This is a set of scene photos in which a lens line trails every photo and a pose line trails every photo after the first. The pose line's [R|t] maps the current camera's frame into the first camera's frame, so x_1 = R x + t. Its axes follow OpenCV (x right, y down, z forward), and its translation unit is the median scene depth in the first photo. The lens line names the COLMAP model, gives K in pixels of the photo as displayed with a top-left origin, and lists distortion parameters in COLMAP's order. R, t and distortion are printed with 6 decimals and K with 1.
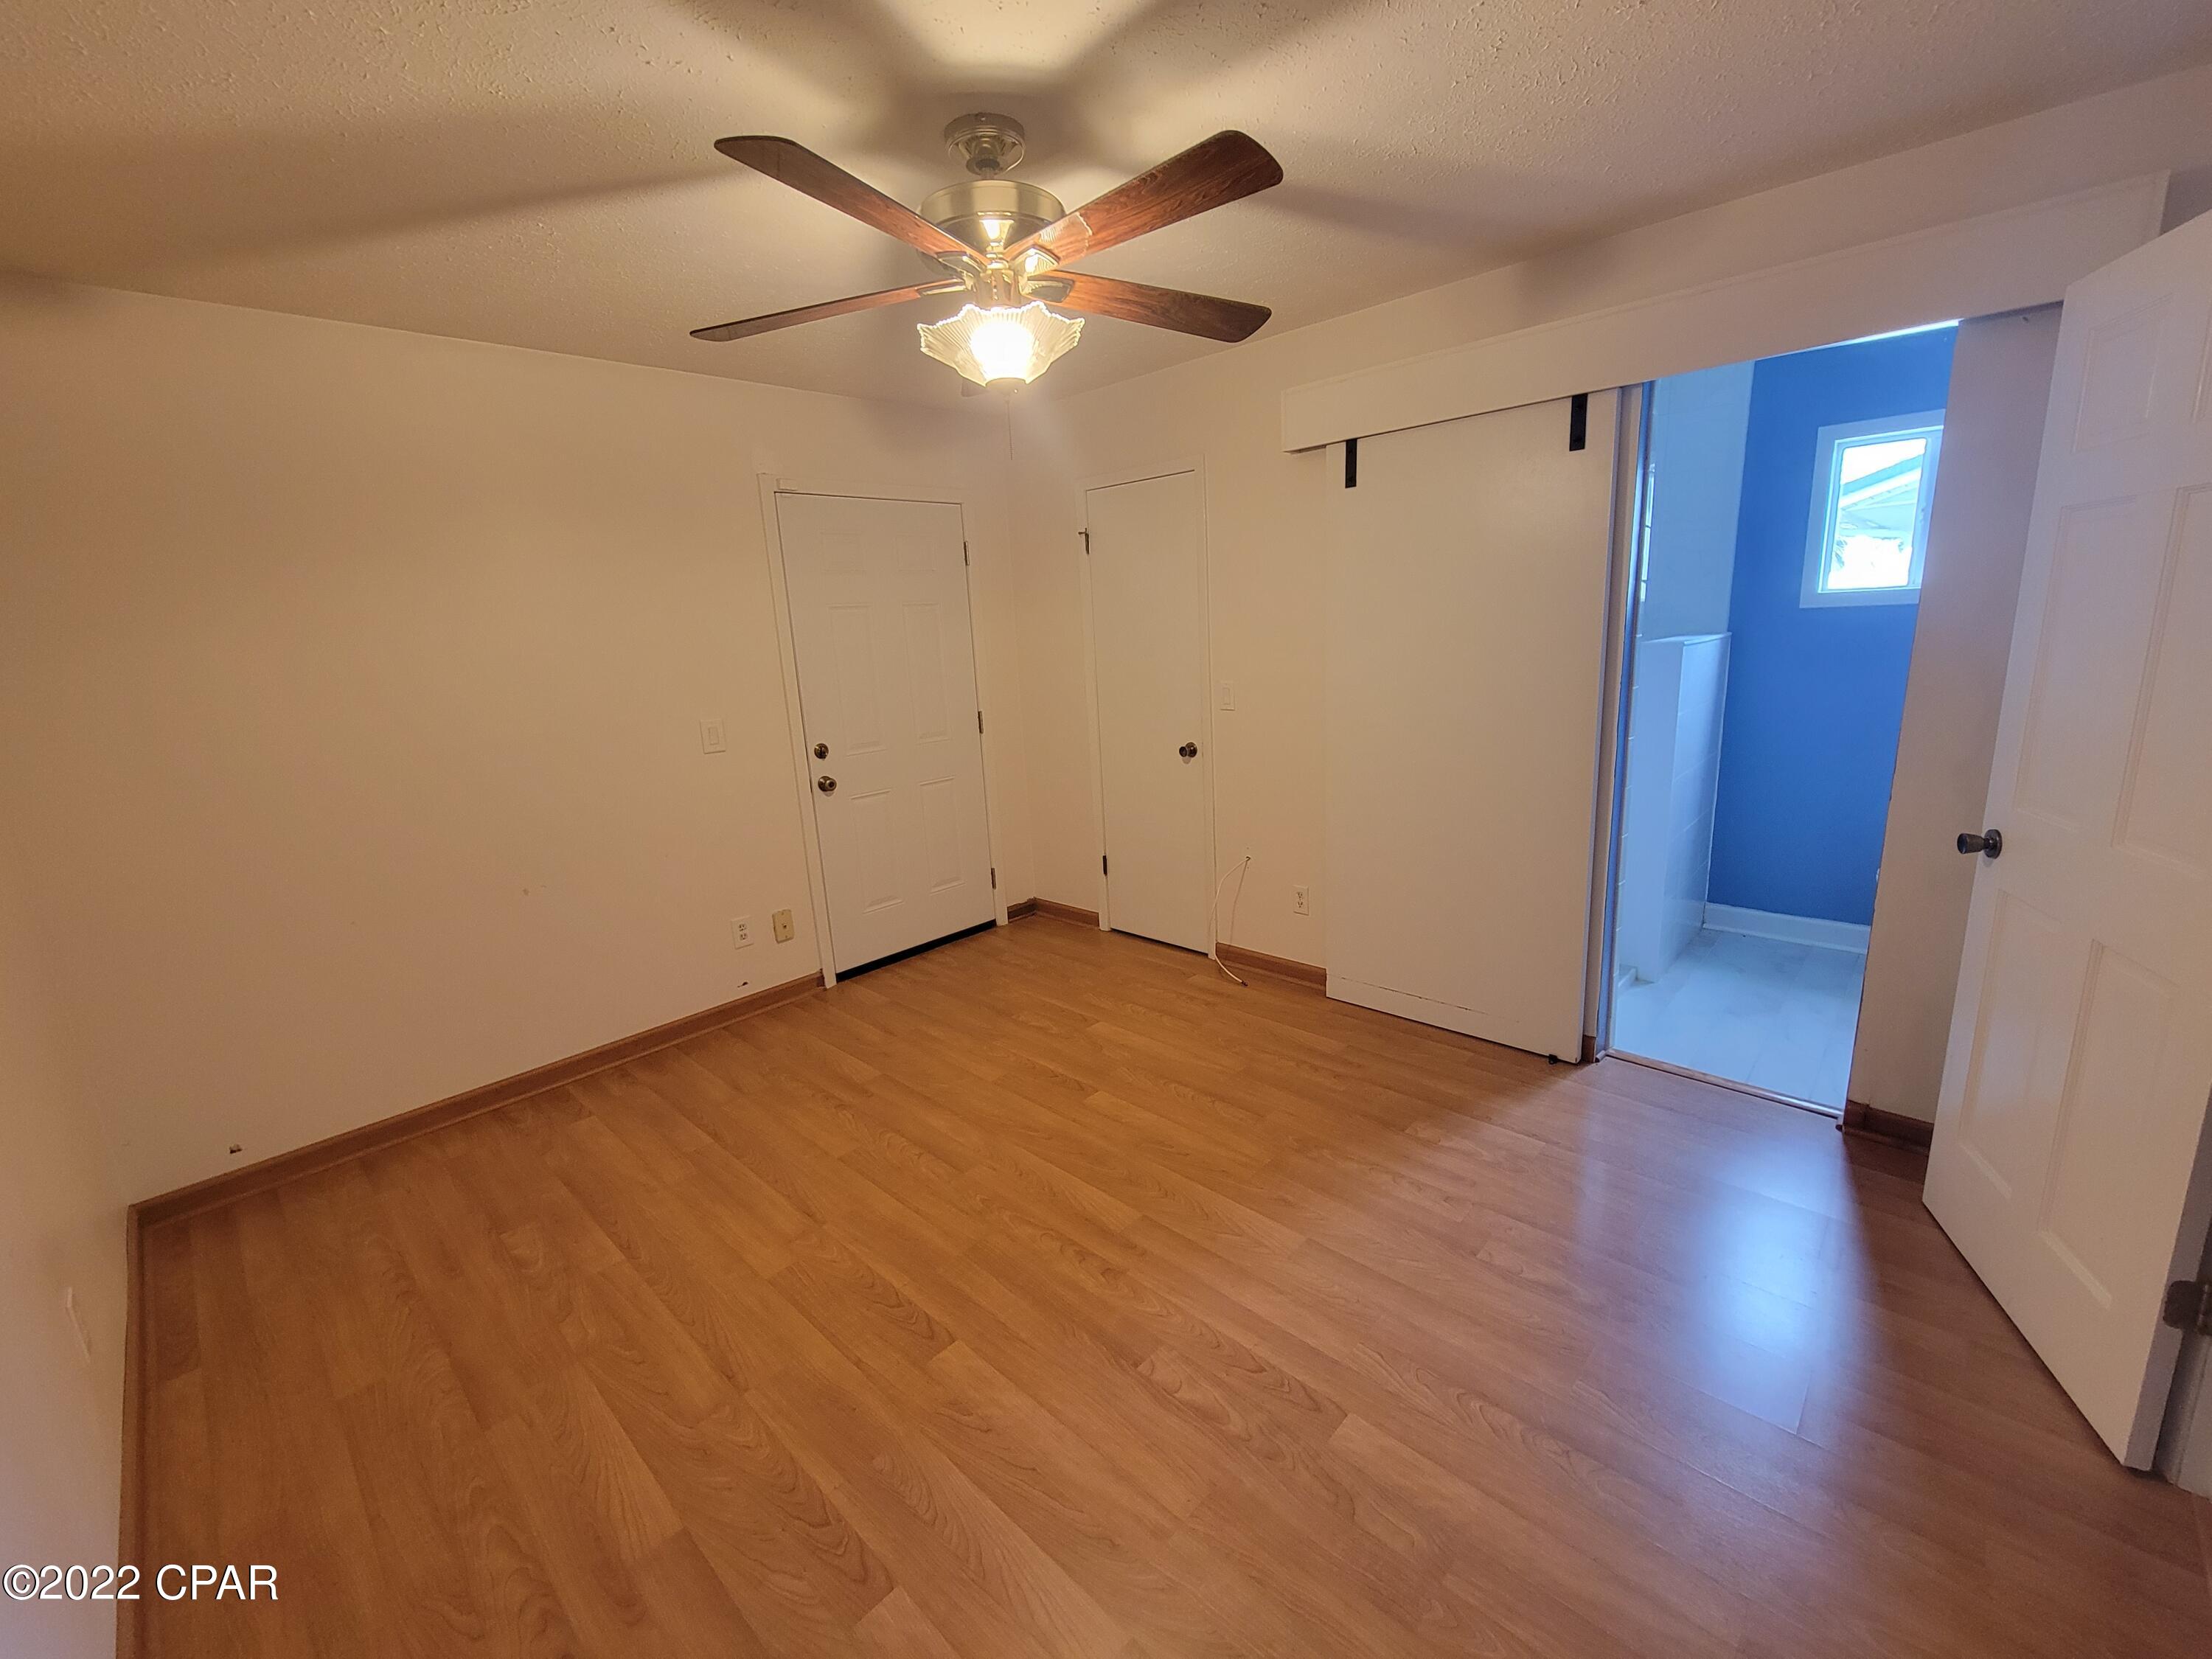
lens RADIAL K [[909.8, 0, 1108.9], [0, 909.8, 827.0], [0, 0, 1]] dist [0.002120, -0.003788]
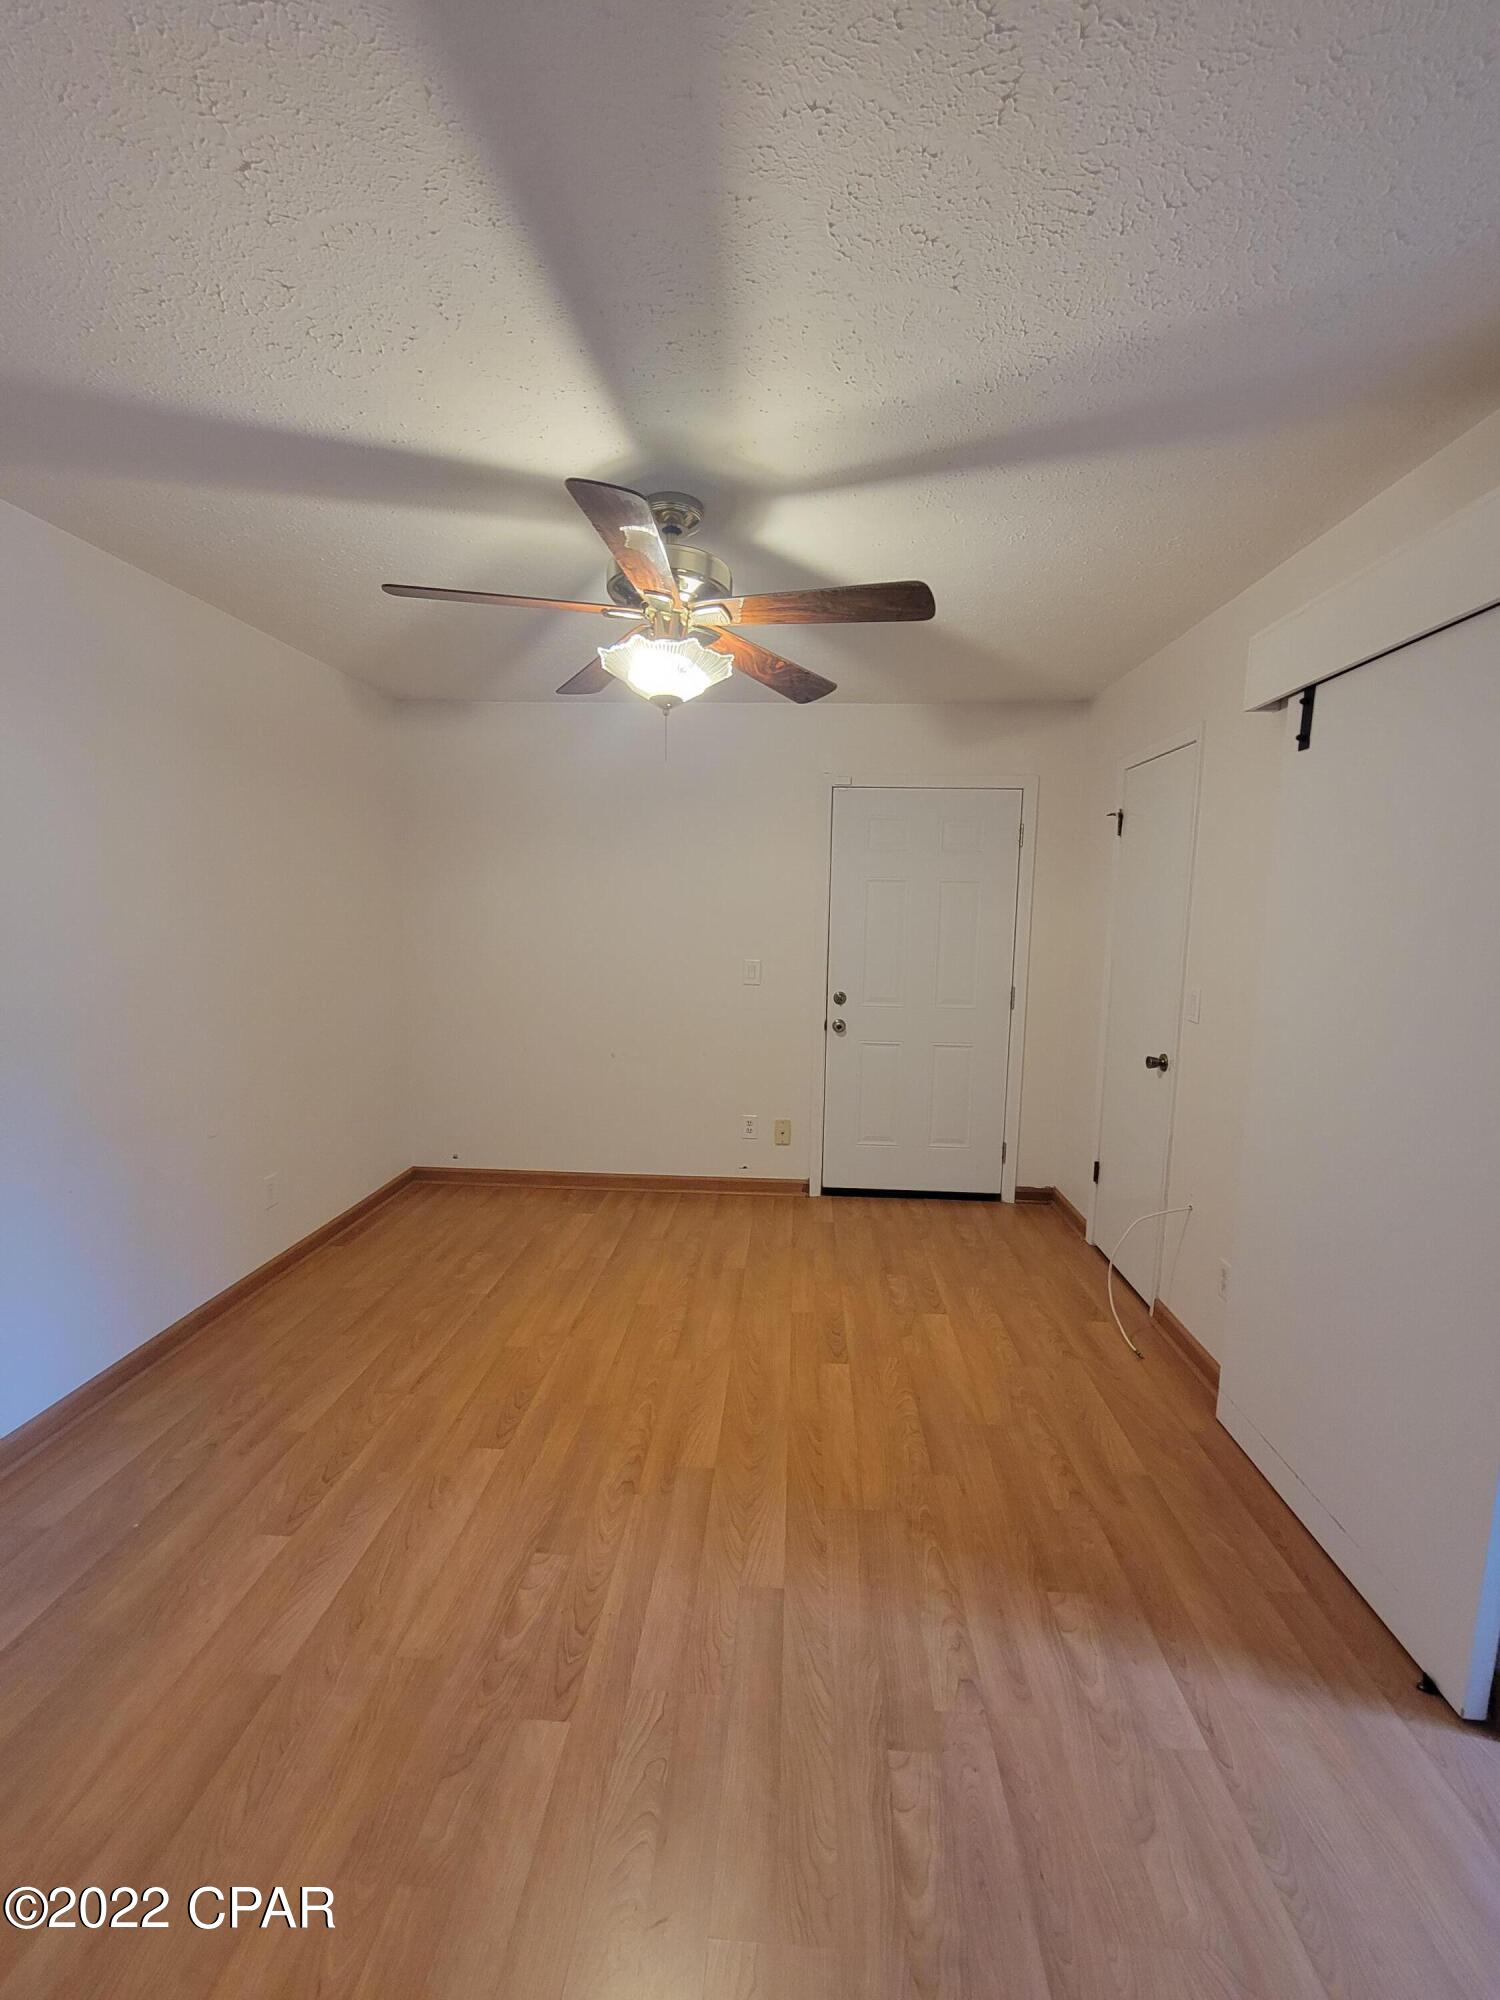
lens RADIAL K [[822.6, 0, 748.8], [0, 822.6, 1001.2], [0, 0, 1]] dist [0.002120, -0.003788]
pose [[0.643948, 0.151221, -0.749976, 0.606547], [-0.219763, 0.975520, 0.008003, -0.090996], [0.732827, 0.159663, 0.661417, 0.299251]]
